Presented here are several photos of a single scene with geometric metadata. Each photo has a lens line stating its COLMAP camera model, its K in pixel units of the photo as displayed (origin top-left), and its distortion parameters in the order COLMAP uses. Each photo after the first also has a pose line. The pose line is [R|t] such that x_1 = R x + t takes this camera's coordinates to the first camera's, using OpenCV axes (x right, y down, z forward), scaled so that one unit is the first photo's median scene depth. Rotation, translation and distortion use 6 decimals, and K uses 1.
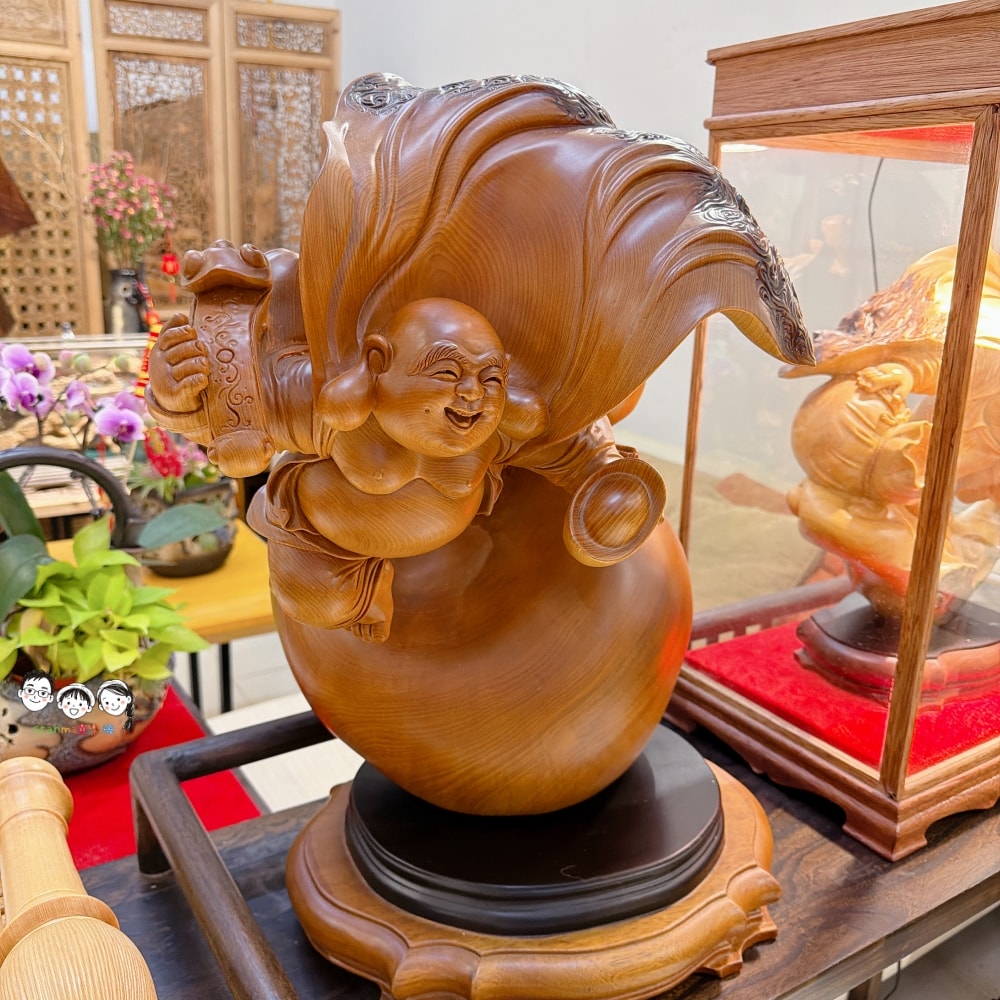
lens RADIAL K [[943.8, 0, 476.3], [0, 943.8, 496.8], [0, 0, 1]] dist [0.187674, -0.378653]
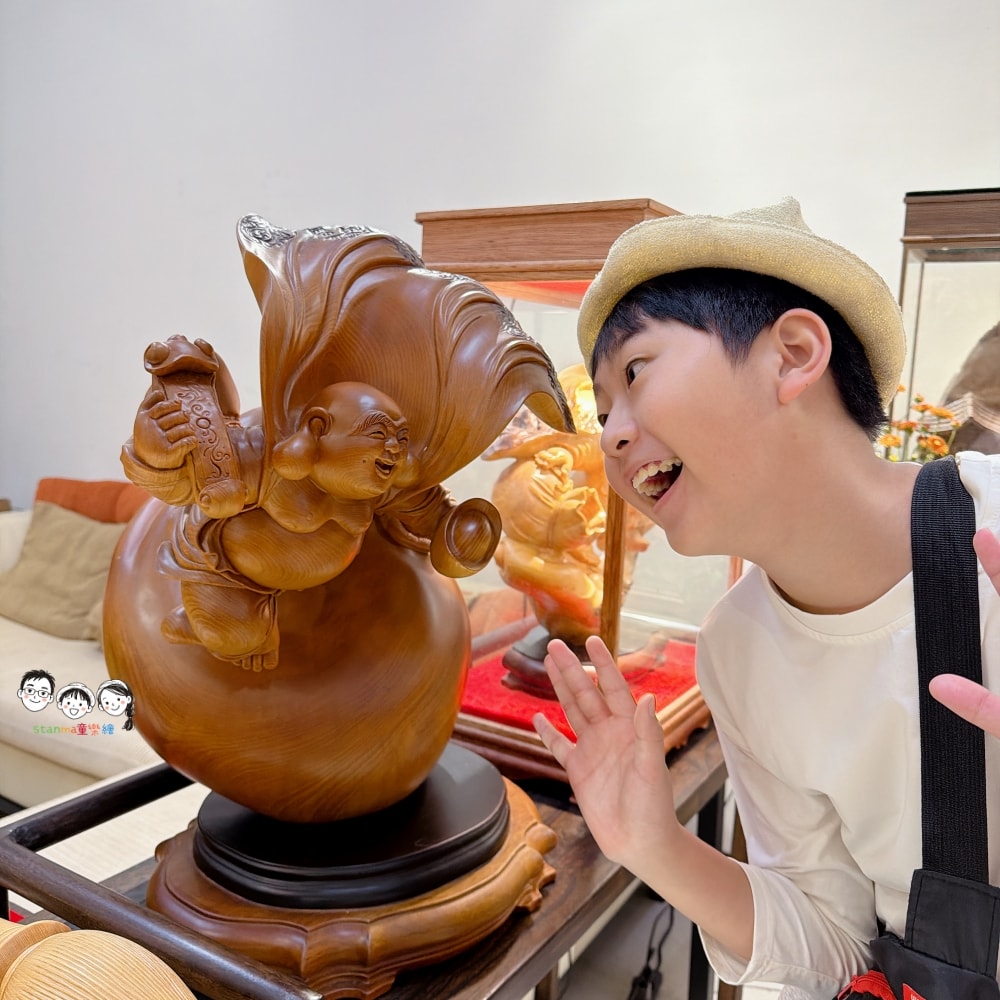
lens RADIAL K [[943.8, 0, 476.3], [0, 943.8, 496.8], [0, 0, 1]] dist [0.187674, -0.378653]
pose [[0.899493, -0.037981, 0.435281, -0.340468], [0.092162, 0.990294, -0.104041, 0.078177], [-0.427104, 0.133701, 0.894263, -0.183842]]
